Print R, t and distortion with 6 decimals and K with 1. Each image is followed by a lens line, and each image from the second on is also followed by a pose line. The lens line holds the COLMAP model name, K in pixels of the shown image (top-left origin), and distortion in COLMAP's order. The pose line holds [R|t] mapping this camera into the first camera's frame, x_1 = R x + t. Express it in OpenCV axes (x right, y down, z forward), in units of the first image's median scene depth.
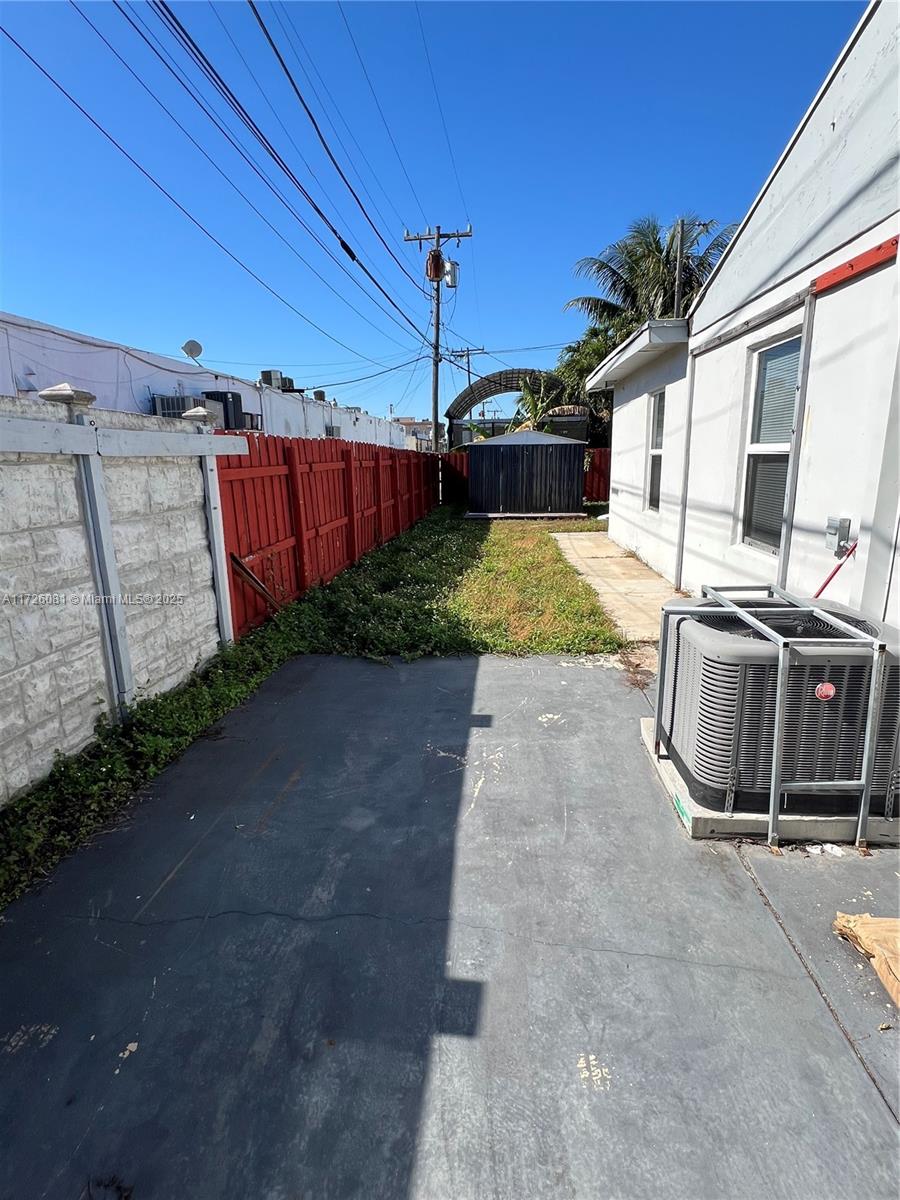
lens RADIAL K [[612.2, 0, 441.8], [0, 612.2, 597.0], [0, 0, 1]] dist [-0.004735, 0.000398]
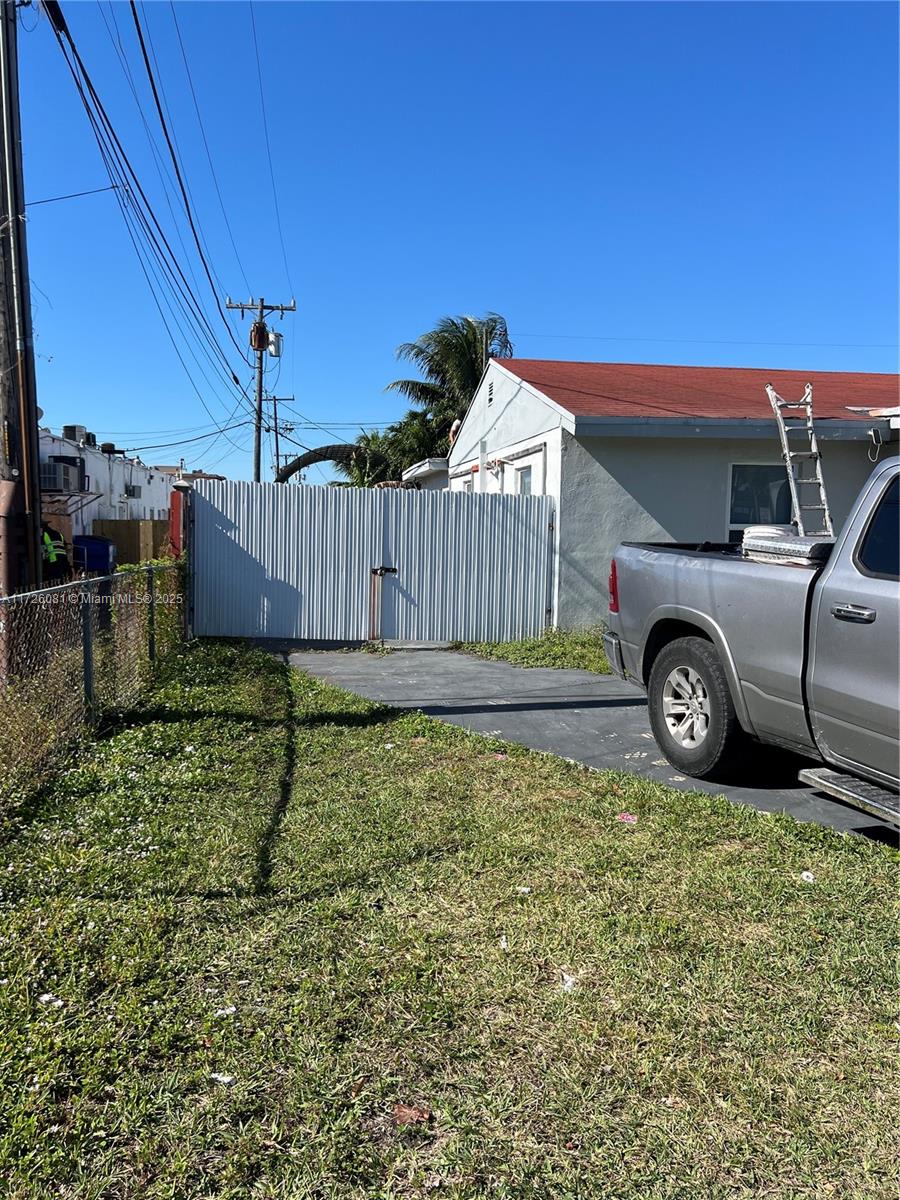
lens RADIAL K [[906.2, 0, 447.5], [0, 906.2, 603.3], [0, 0, 1]] dist [0.064617, -0.075281]
pose [[0.967587, 0.008224, 0.252405, -0.086600], [0.027297, 0.990208, -0.136905, 0.105962], [-0.251059, 0.139357, 0.957888, -0.453330]]
